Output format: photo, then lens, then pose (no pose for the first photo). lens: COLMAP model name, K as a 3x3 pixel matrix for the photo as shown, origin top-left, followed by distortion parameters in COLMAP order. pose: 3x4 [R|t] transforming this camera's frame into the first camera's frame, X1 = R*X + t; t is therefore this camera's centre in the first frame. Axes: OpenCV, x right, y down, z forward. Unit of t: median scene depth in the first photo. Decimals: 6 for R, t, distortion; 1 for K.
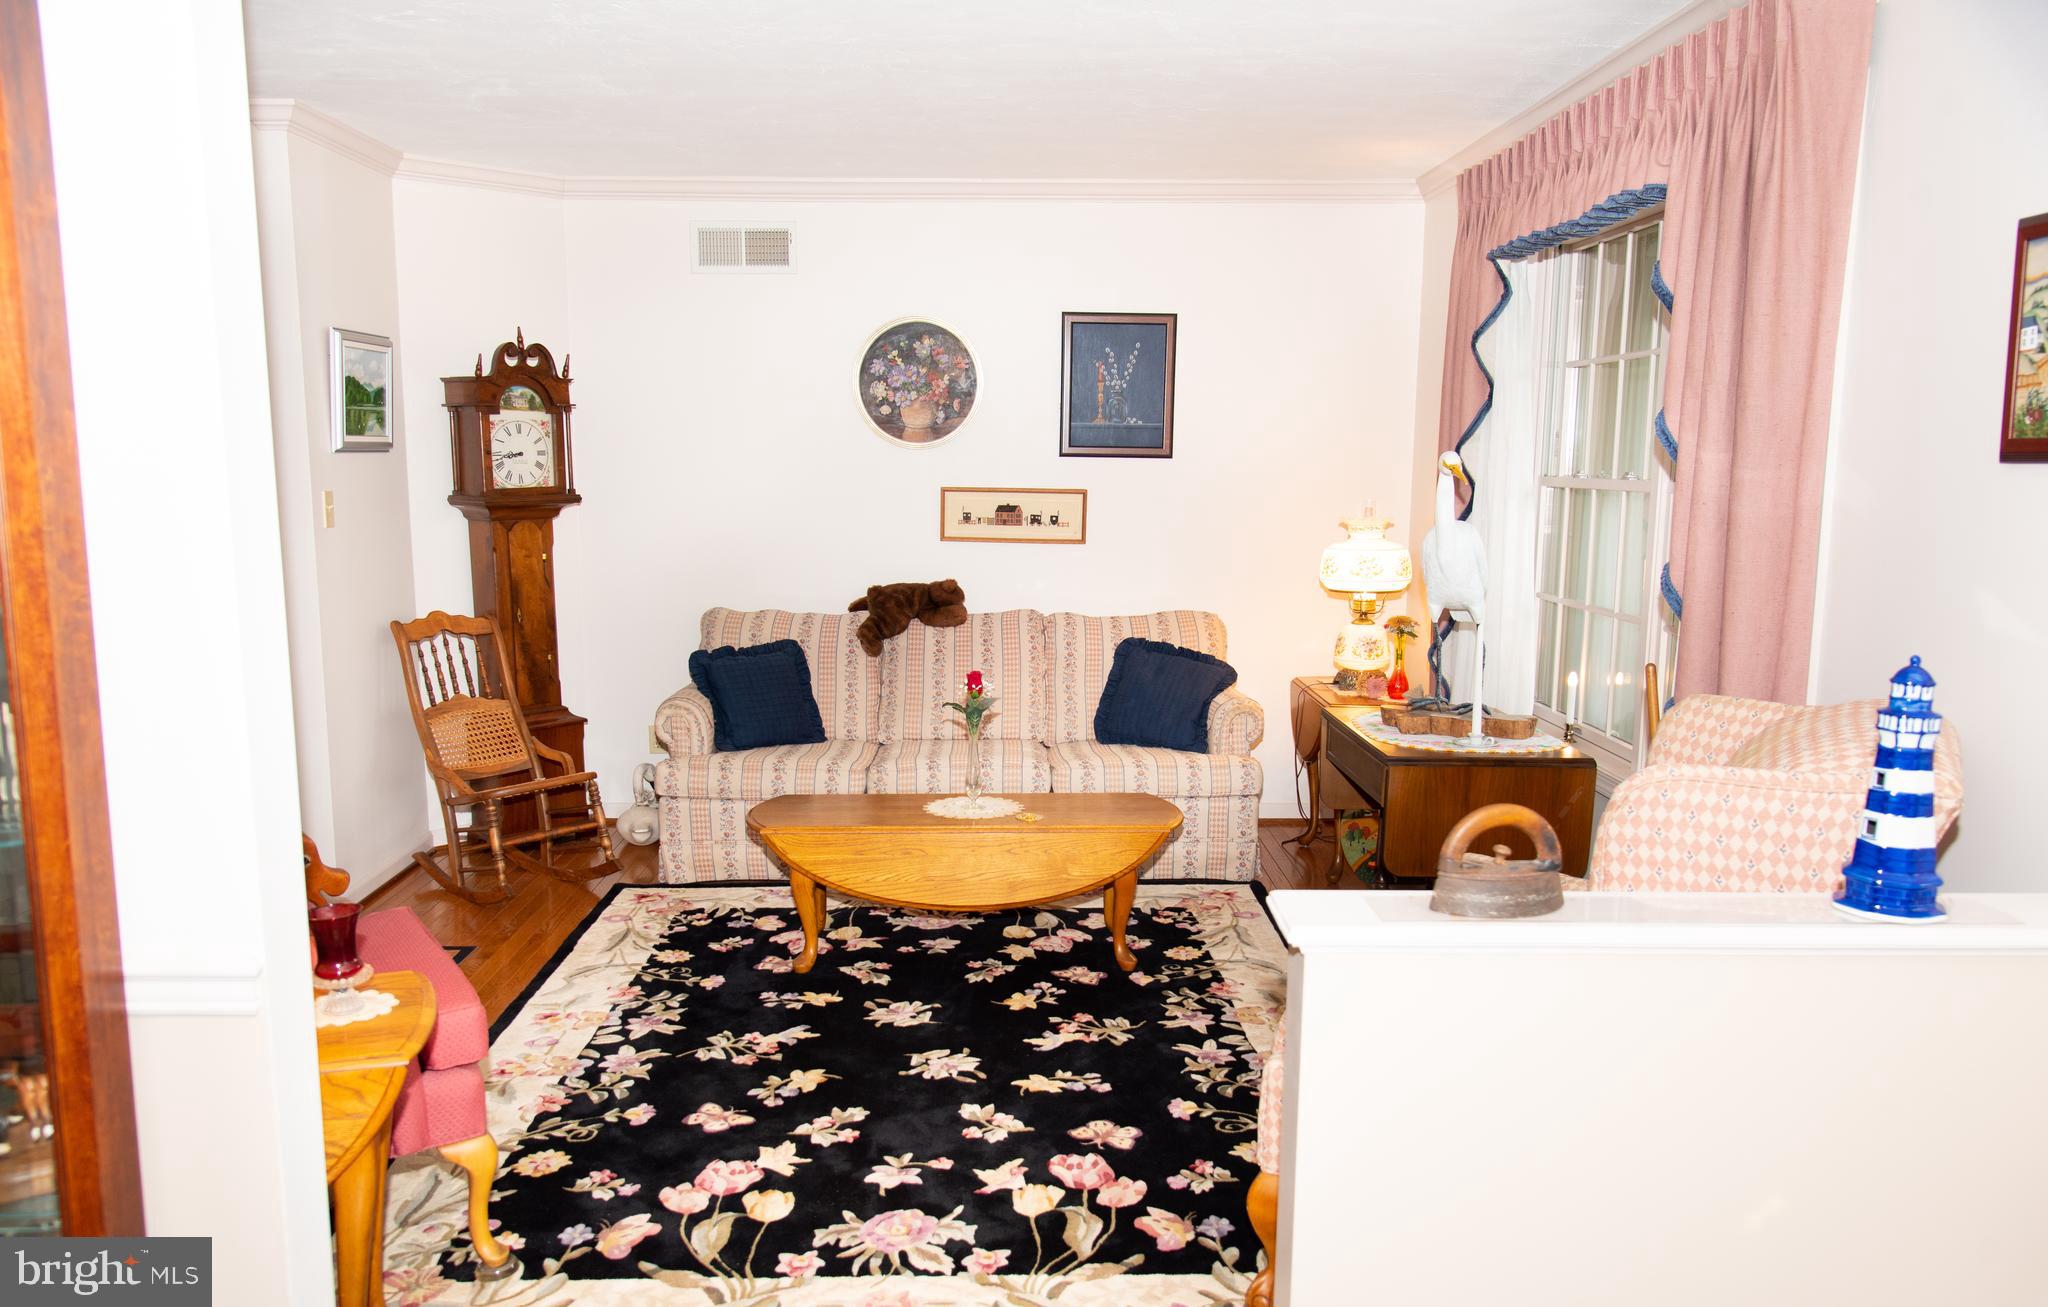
lens RADIAL K [[1574.2, 0, 1024.0], [0, 1574.2, 653.5], [0, 0, 1]] dist [0.037921, -0.000860]
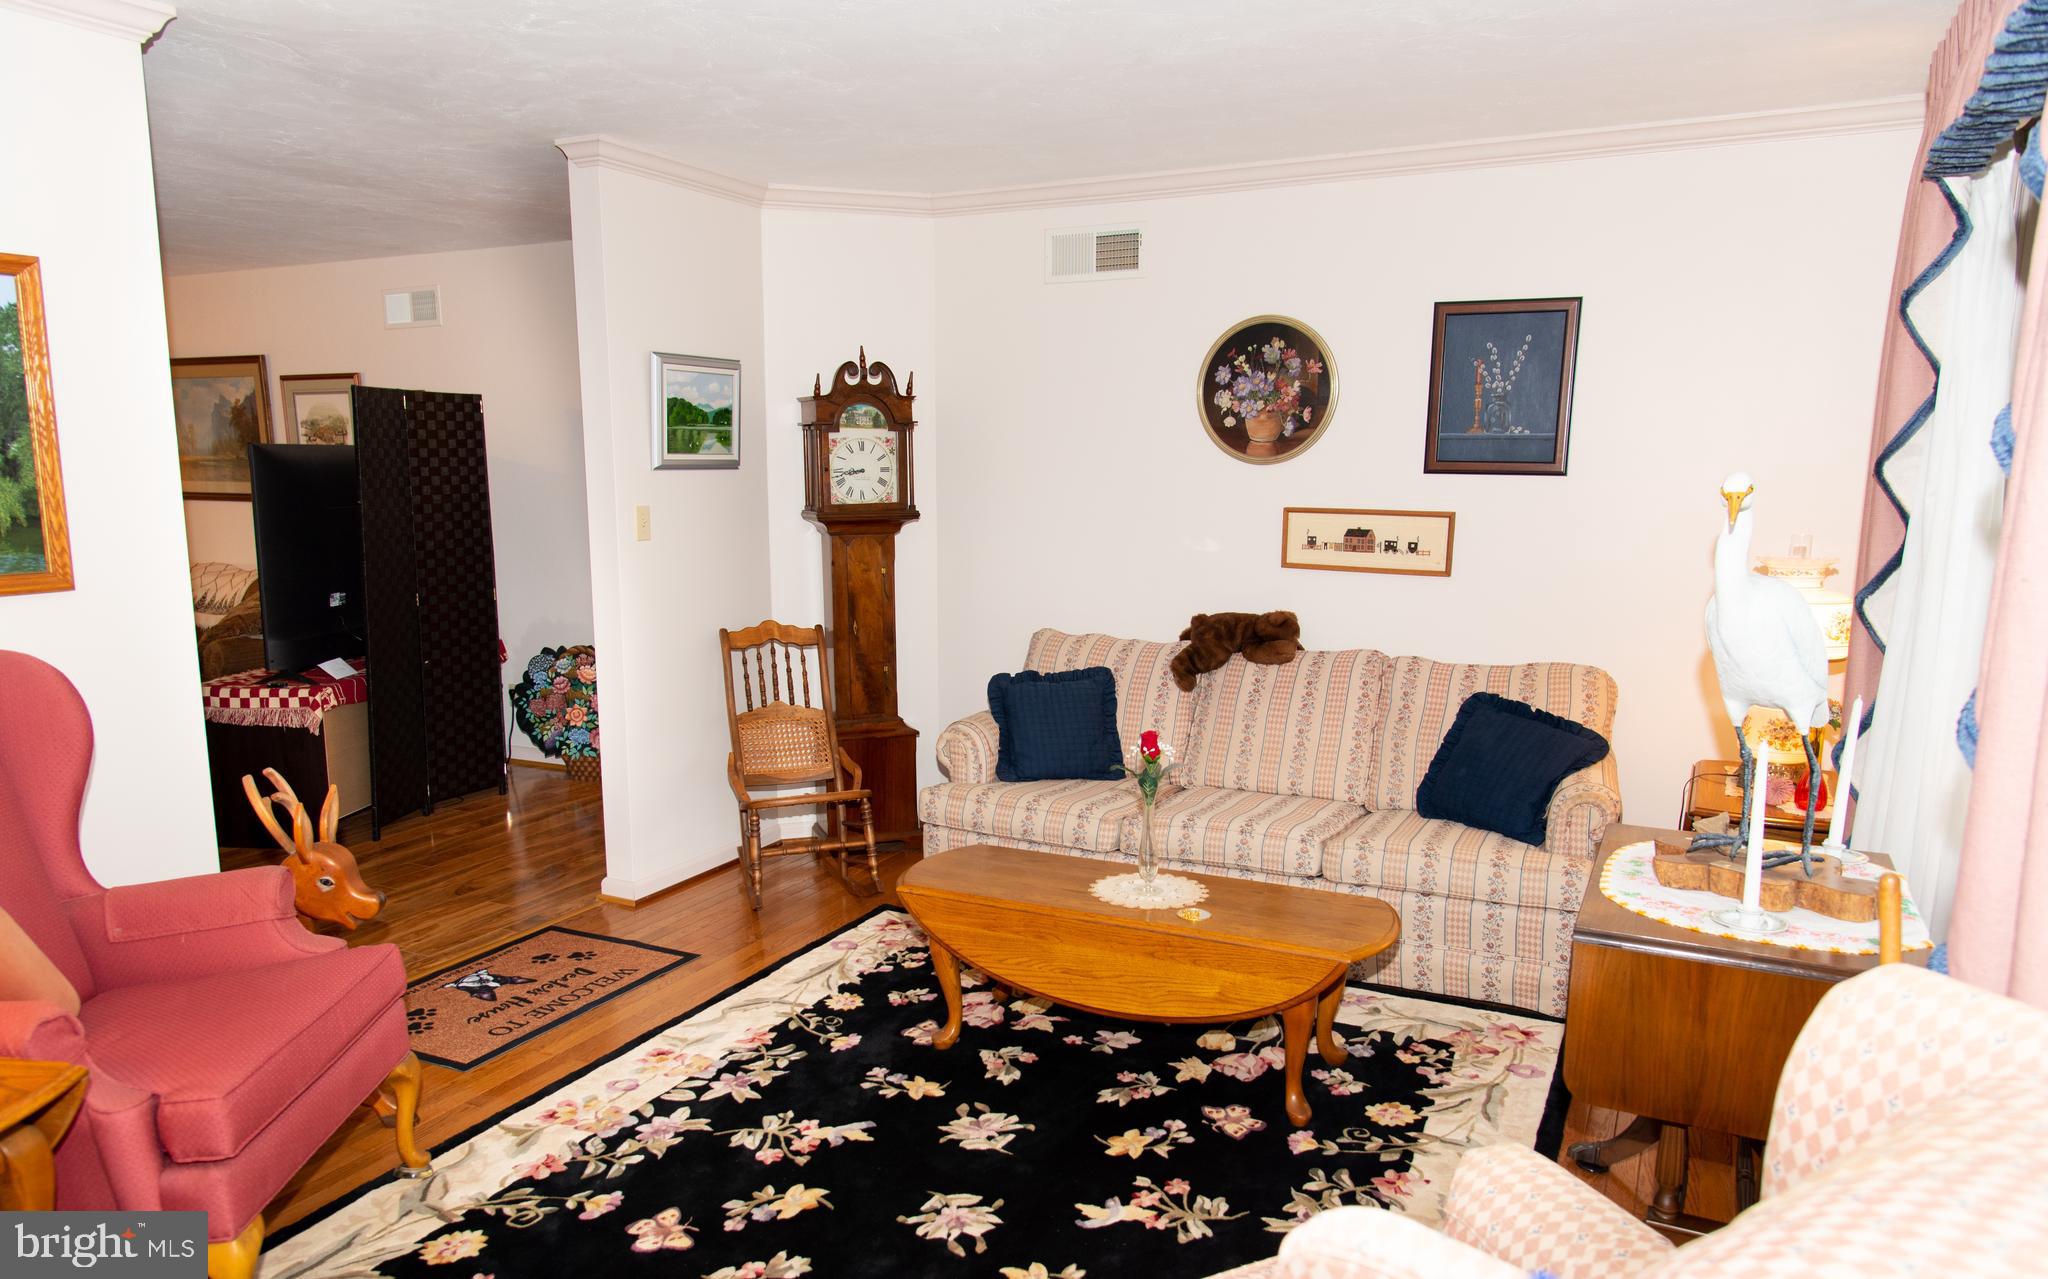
lens RADIAL K [[1384.2, 0, 1021.4], [0, 1384.2, 669.9], [0, 0, 1]] dist [0.046537, -0.030421]
pose [[0.887206, 0.068246, -0.456298, 0.194516], [-0.058187, 0.997654, 0.036077, -0.035719], [0.457690, -0.005457, 0.889095, 0.246541]]
